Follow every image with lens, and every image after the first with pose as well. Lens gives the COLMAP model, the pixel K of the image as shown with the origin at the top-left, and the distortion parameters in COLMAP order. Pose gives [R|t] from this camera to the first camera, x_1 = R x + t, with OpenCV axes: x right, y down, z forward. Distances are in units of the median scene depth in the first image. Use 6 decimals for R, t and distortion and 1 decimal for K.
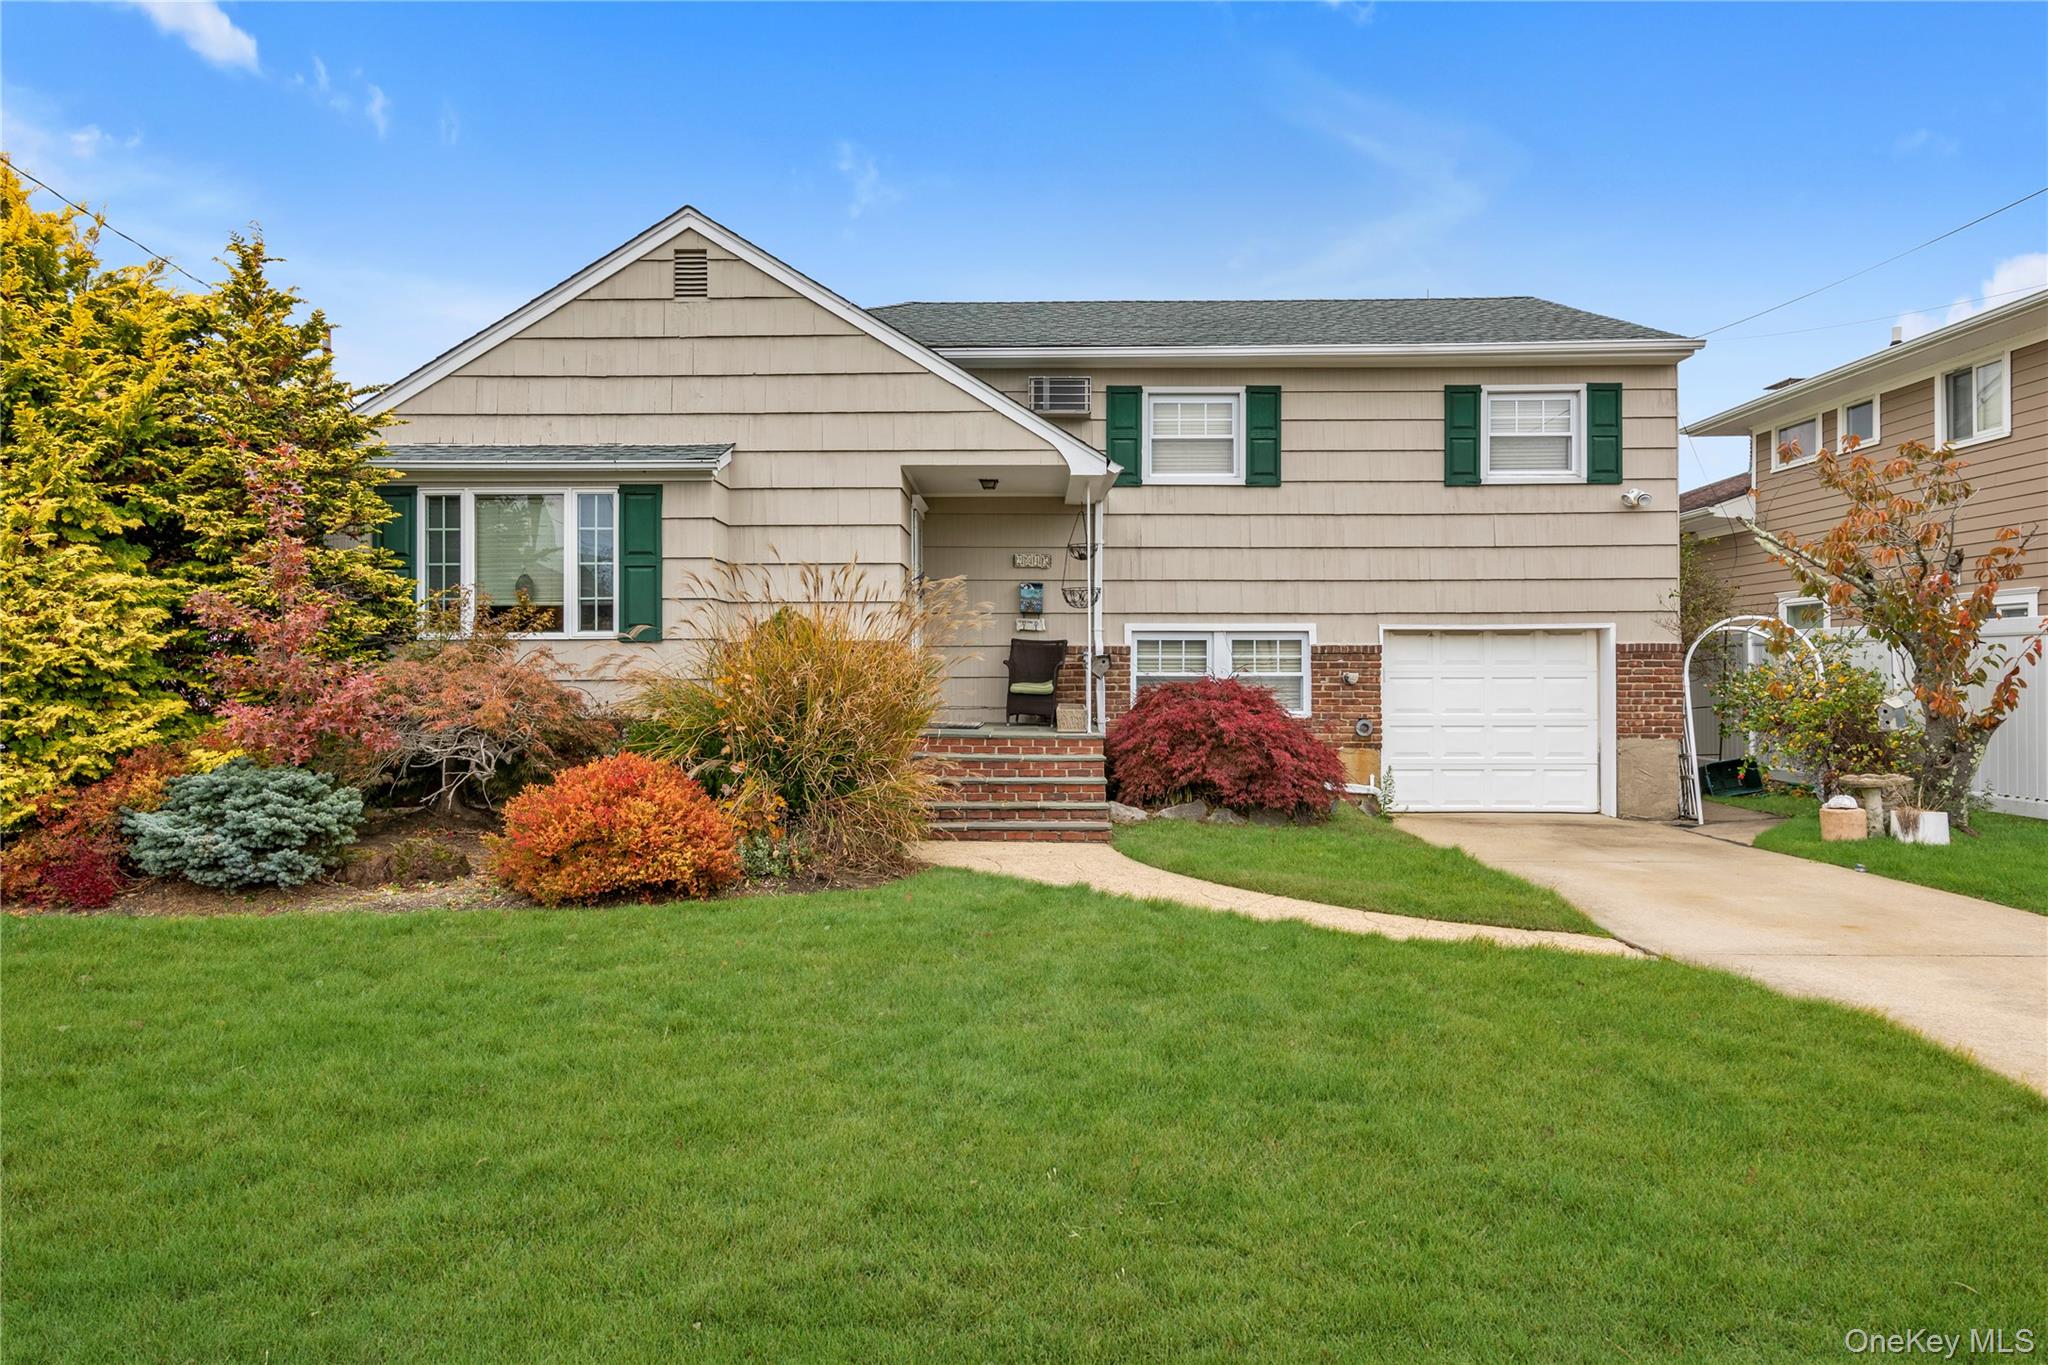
lens RADIAL K [[1169.9, 0, 1021.5], [0, 1169.9, 672.8], [0, 0, 1]] dist [0.002593, 0.000837]
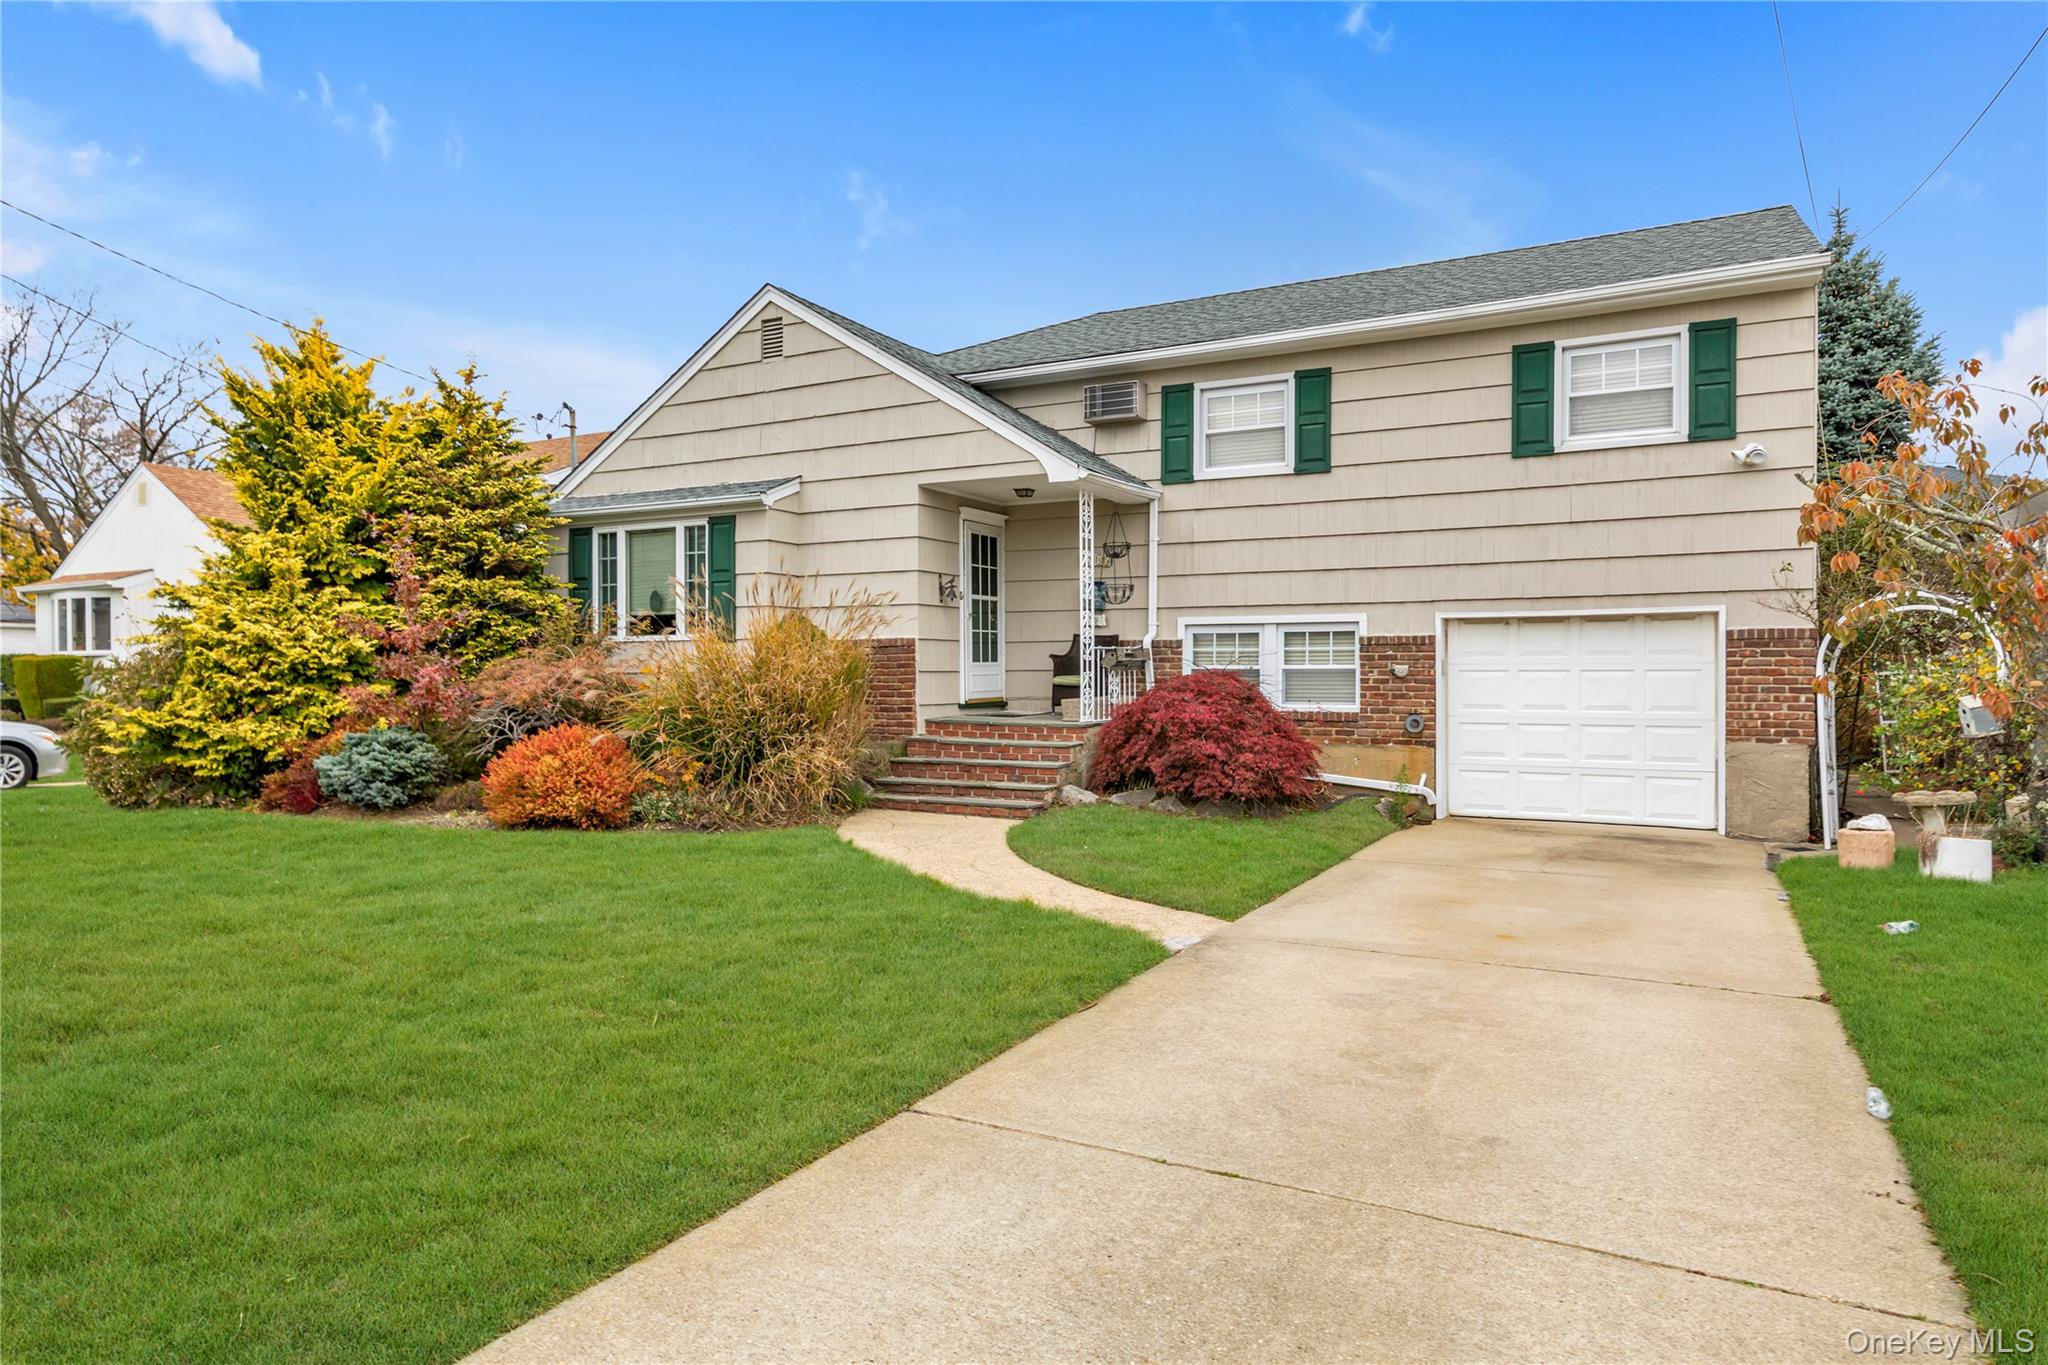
lens RADIAL K [[1241.4, 0, 1023.7], [0, 1241.4, 686.8], [0, 0, 1]] dist [0.003300, 0.000851]
pose [[0.887535, 0.005236, -0.460711, 0.476570], [0.001555, 0.999896, 0.014358, 0.002701], [0.460738, -0.013459, 0.887434, -0.026767]]
